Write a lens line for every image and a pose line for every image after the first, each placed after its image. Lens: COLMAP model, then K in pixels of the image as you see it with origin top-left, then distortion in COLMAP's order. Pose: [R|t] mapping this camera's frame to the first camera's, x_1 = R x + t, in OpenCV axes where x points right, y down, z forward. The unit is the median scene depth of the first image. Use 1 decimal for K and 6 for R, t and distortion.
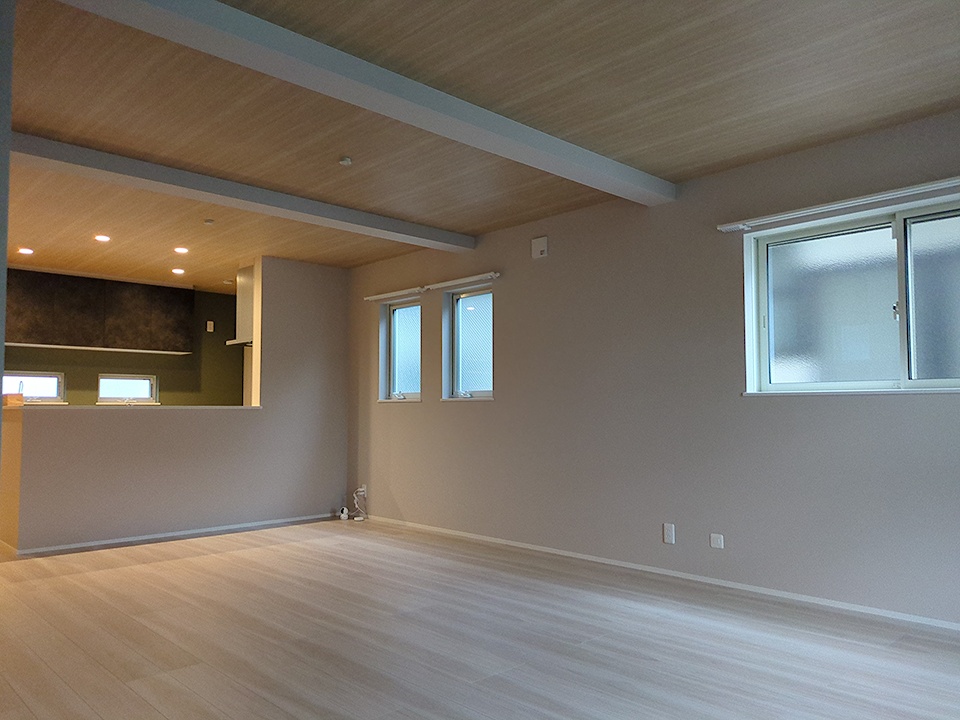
lens RADIAL K [[708.4, 0, 481.9], [0, 708.4, 369.5], [0, 0, 1]] dist [0.027156, -0.005857]
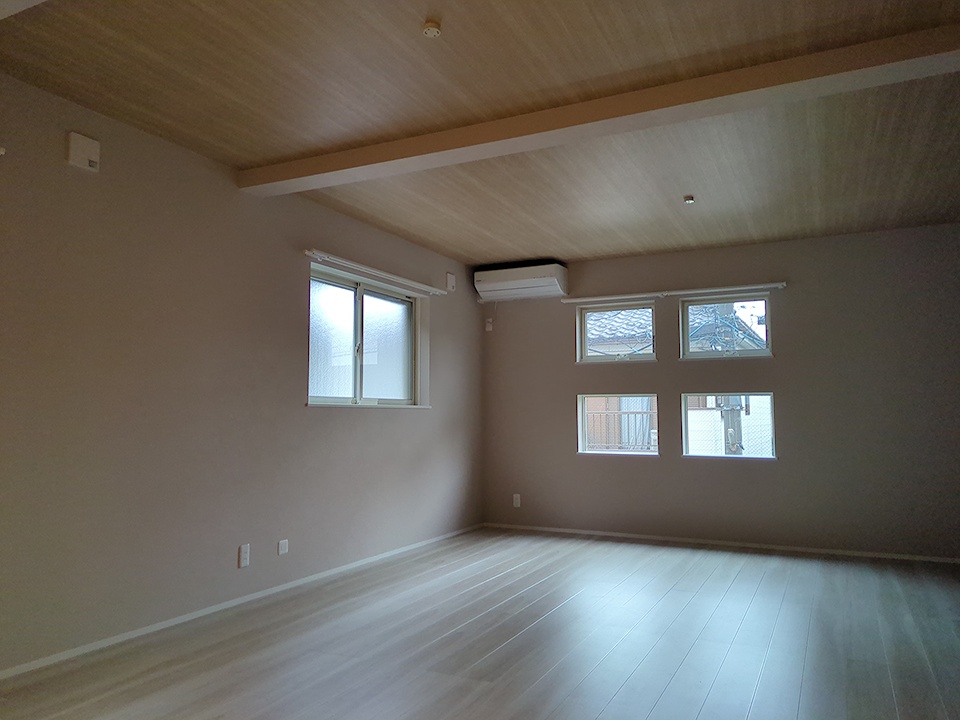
lens RADIAL K [[708.4, 0, 474.3], [0, 708.4, 360.3], [0, 0, 1]] dist [0.027156, -0.005857]
pose [[-0.324721, 0.082111, 0.942239, -0.443957], [-0.044573, 0.993789, -0.101964, 0.039627], [-0.944759, -0.075109, -0.319044, 0.651286]]
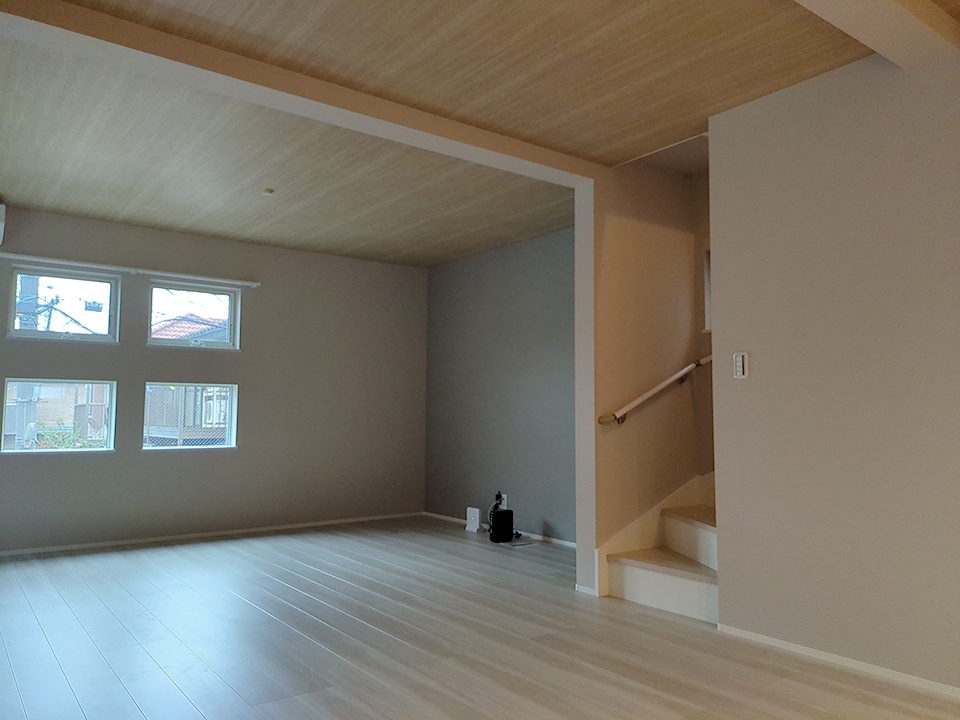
lens RADIAL K [[740.2, 0, 473.5], [0, 740.2, 354.7], [0, 0, 1]] dist [0.009725, 0.002467]
pose [[-0.993390, 0.006239, 0.114620, -0.182361], [-0.008245, 0.992065, -0.125456, 0.050931], [-0.114493, -0.125571, -0.985456, 0.900516]]
